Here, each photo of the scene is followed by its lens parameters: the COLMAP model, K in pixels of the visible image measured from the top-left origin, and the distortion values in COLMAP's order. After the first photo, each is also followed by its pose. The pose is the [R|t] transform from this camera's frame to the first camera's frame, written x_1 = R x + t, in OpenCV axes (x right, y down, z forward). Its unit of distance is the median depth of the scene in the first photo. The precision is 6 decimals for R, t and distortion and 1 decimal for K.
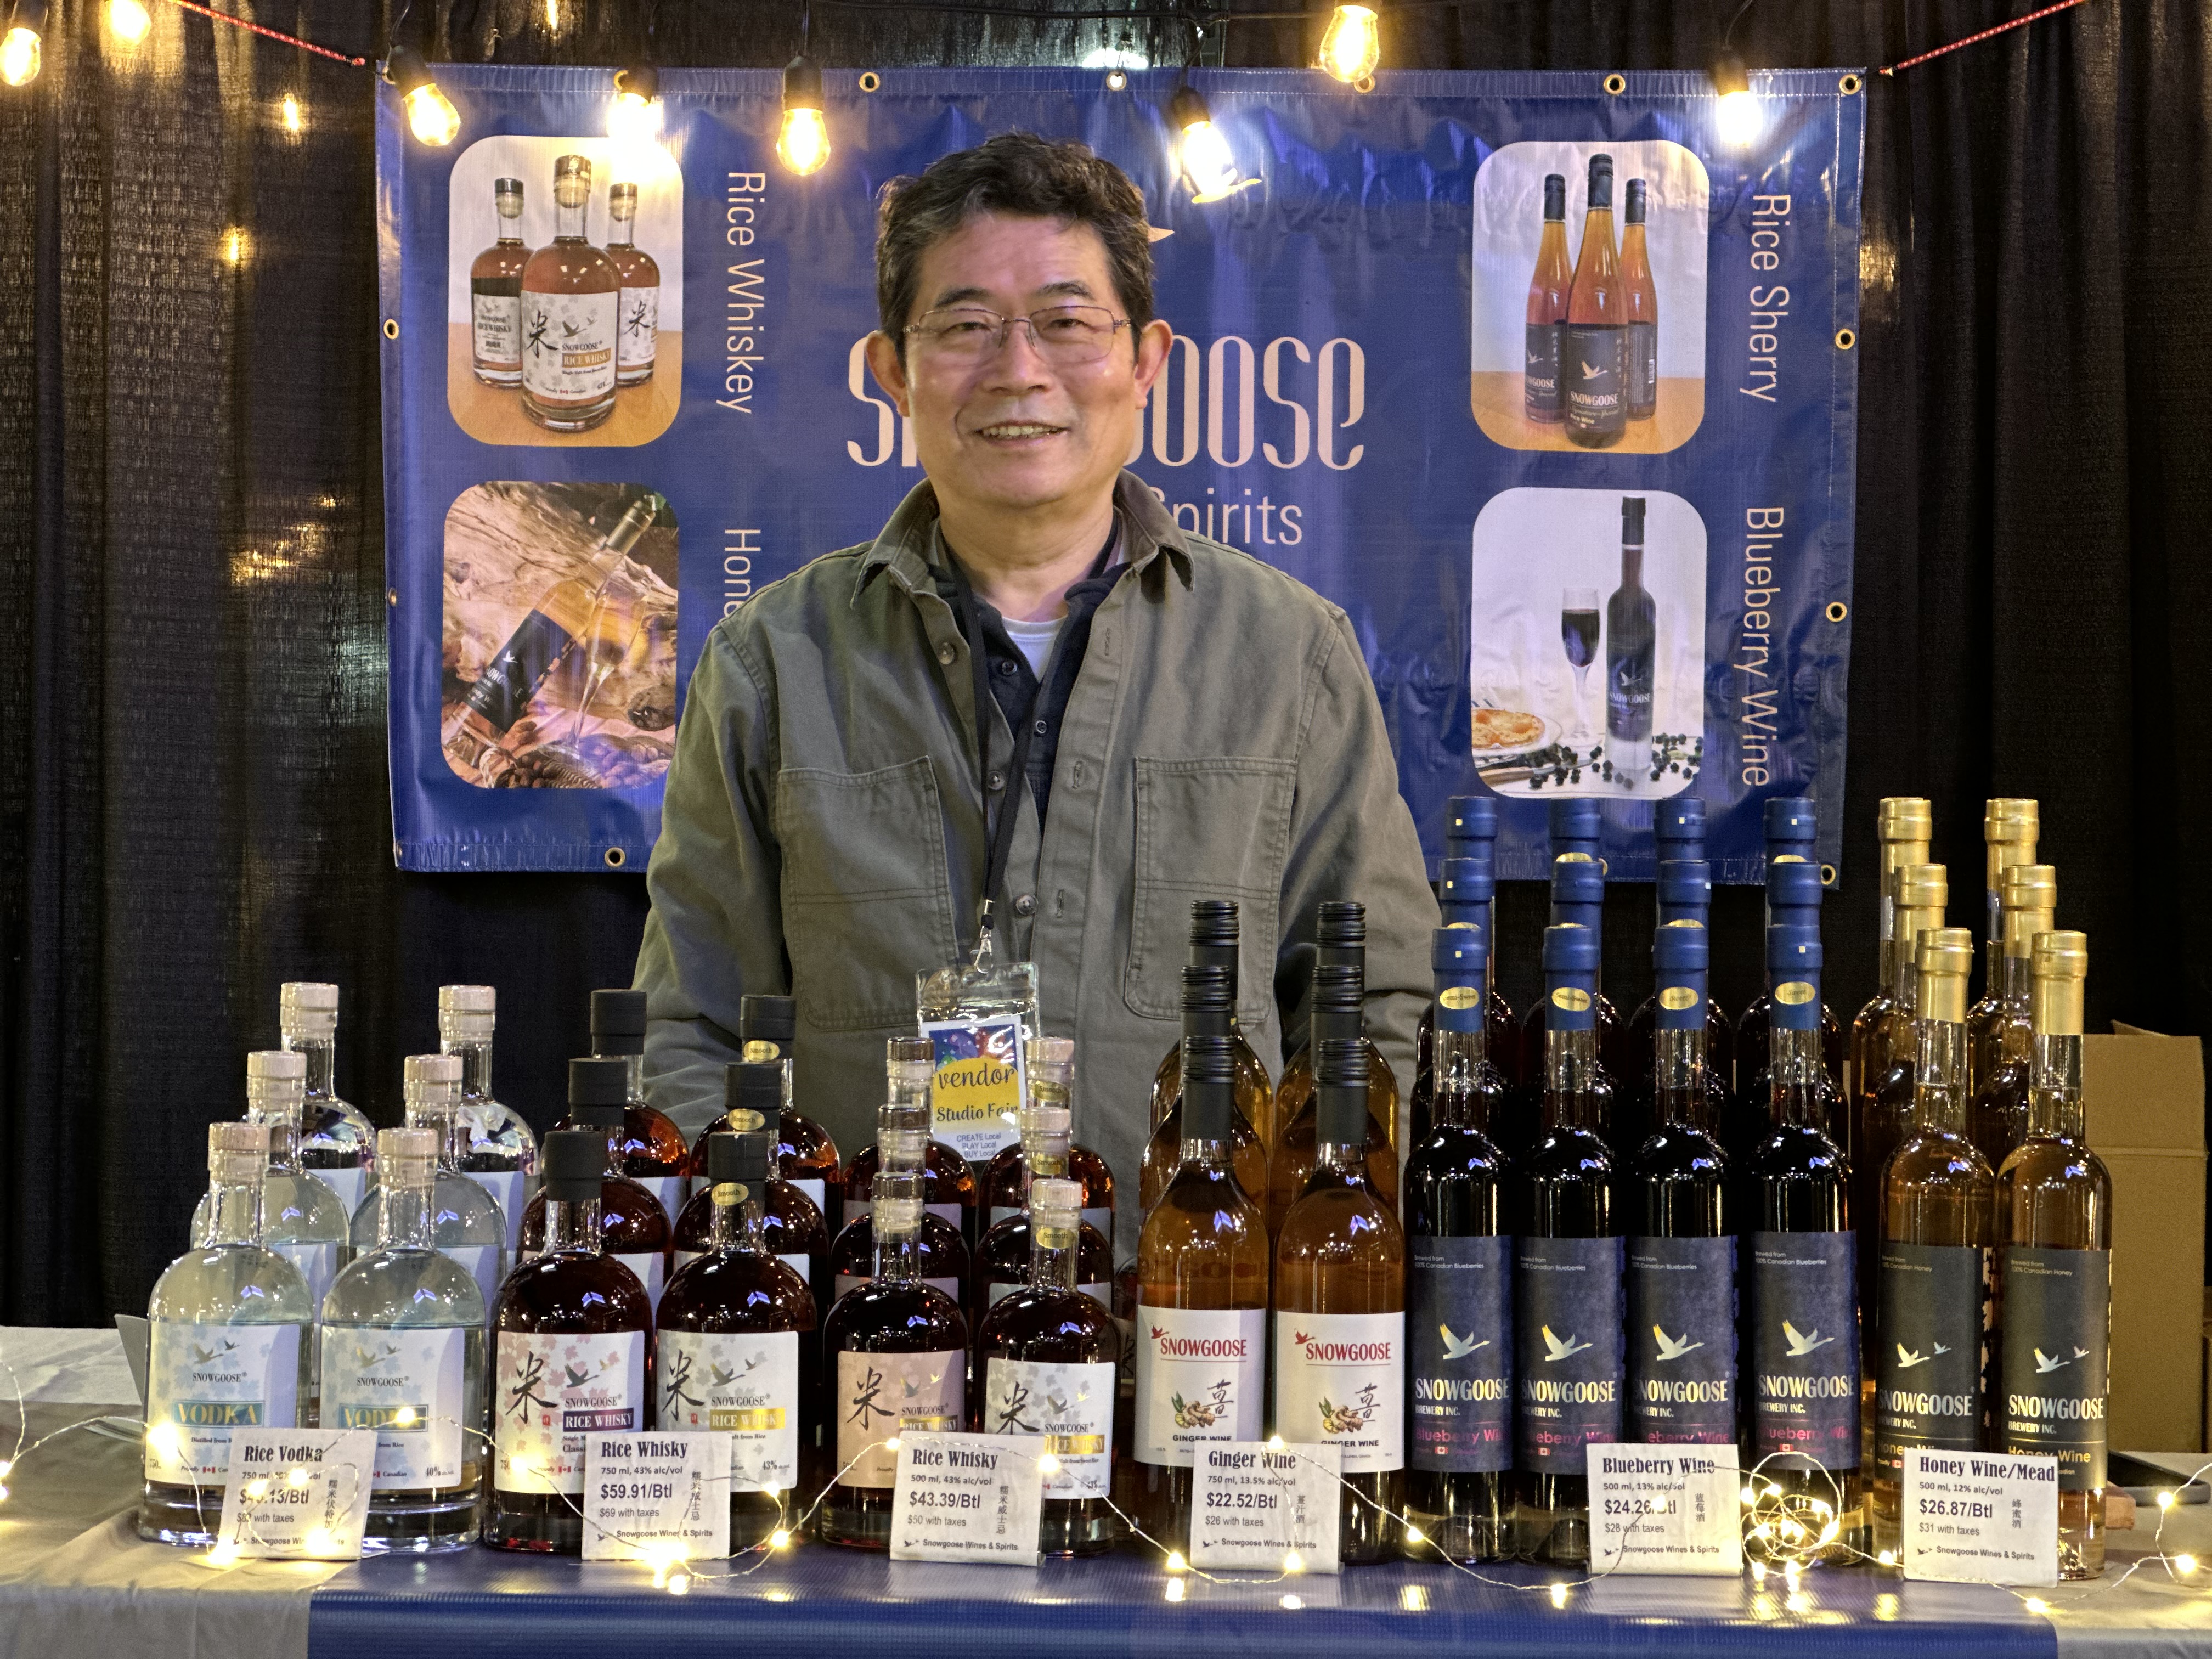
lens RADIAL K [[4542.5, 0, 1106.0], [0, 4542.5, 829.5], [0, 0, 1]] dist [0.035226, 1.698317]
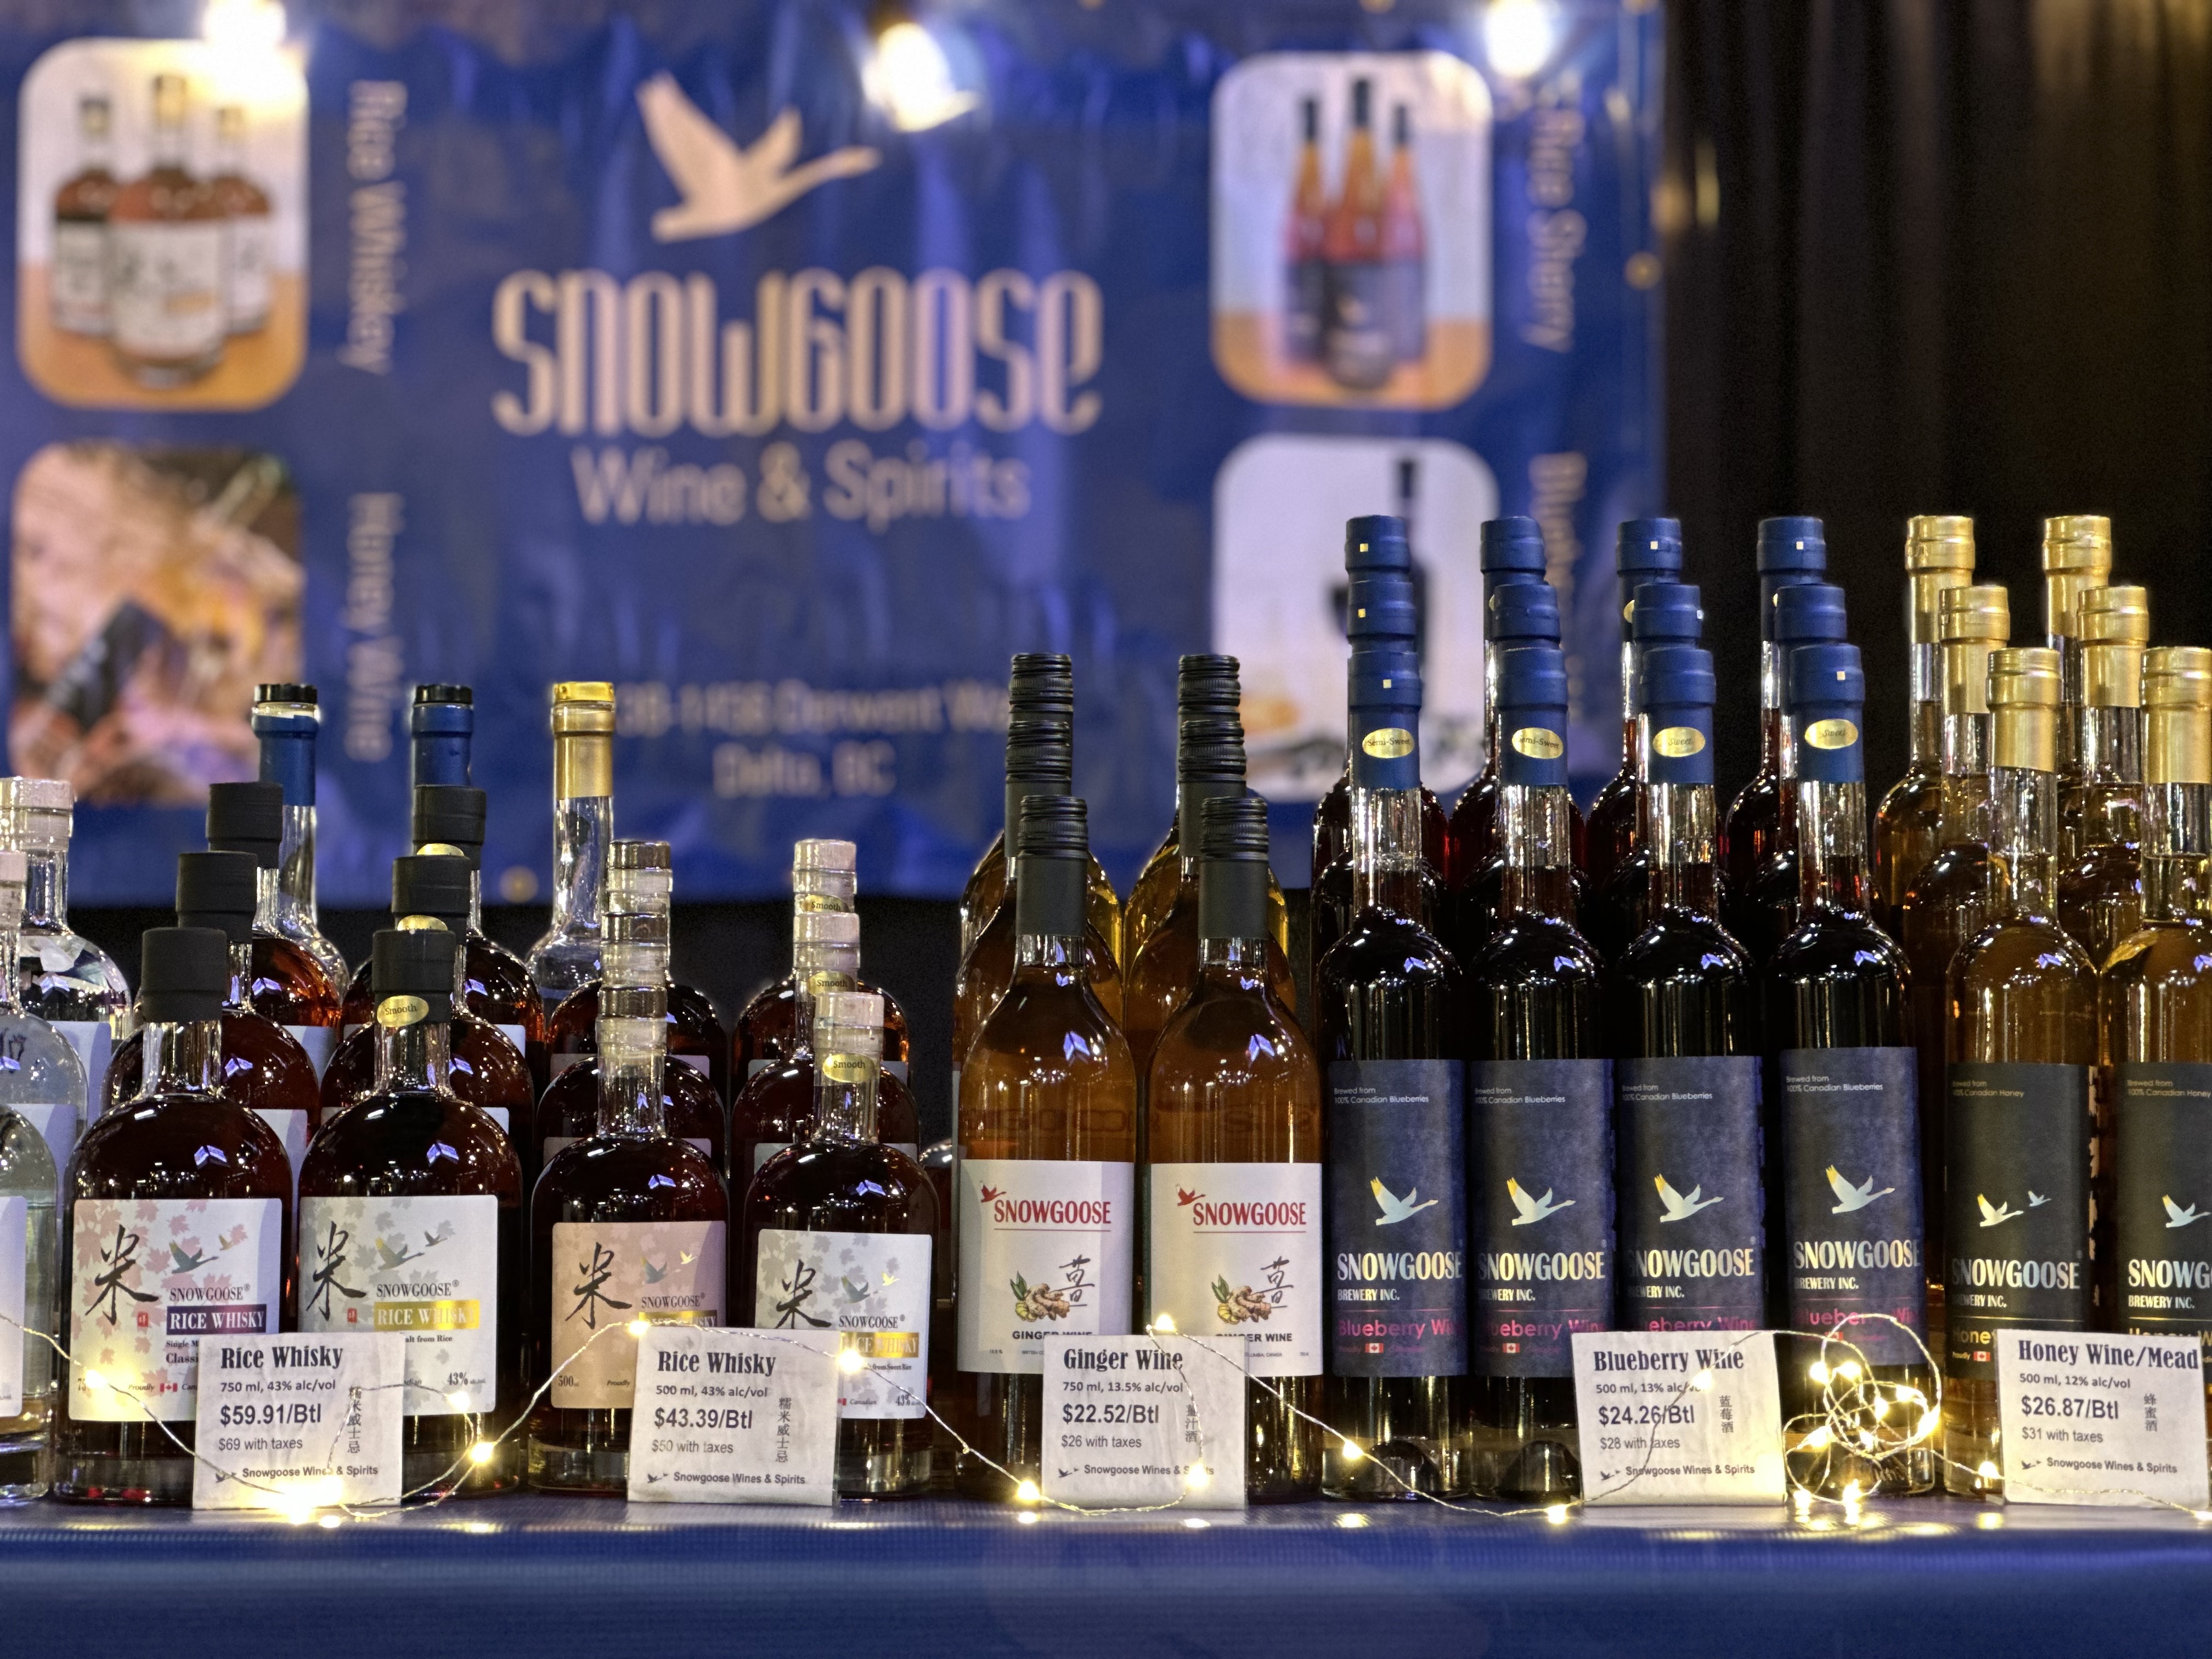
lens RADIAL K [[4542.5, 0, 1106.0], [0, 4542.5, 829.5], [0, 0, 1]] dist [0.035226, 1.698317]
pose [[0.996191, -0.001944, 0.087182, -0.034154], [0.007169, 0.998193, -0.059662, 0.096272], [-0.086908, 0.060060, 0.994404, 0.263937]]
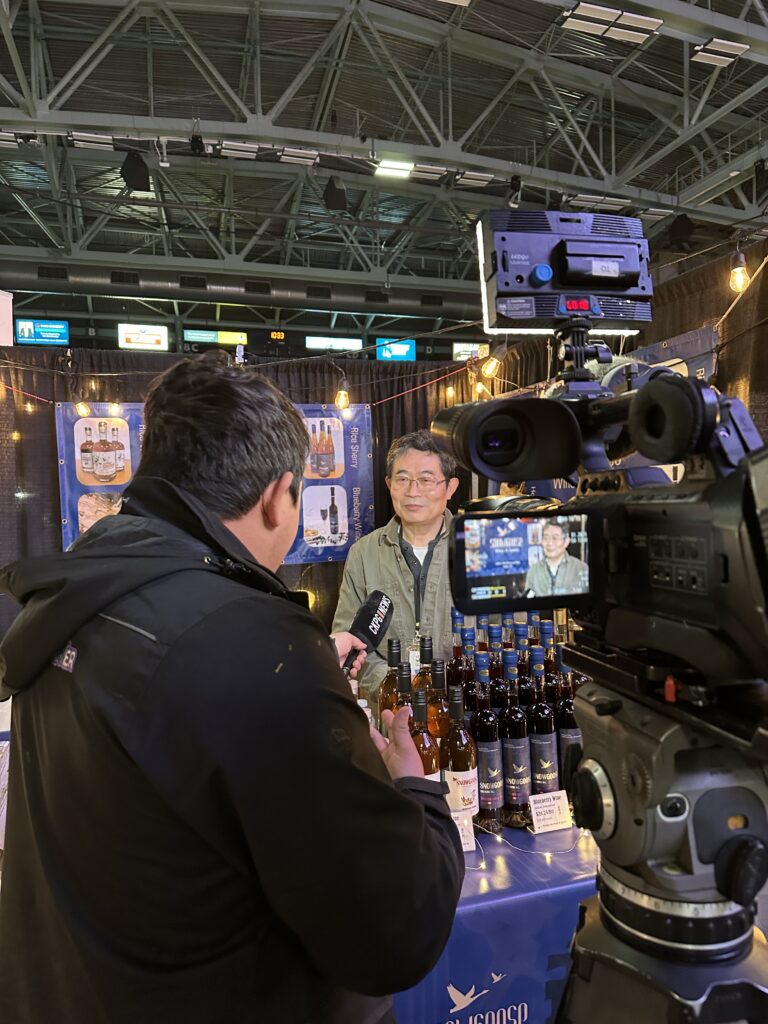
lens RADIAL K [[655.2, 0, 384.0], [0, 655.2, 512.0], [0, 0, 1]] dist [-0.002727, -0.000260]
pose [[0.936042, -0.057568, 0.347148, -0.169758], [0.054095, 0.998342, 0.019696, -0.107902], [-0.347706, 0.000343, 0.937603, 0.547919]]
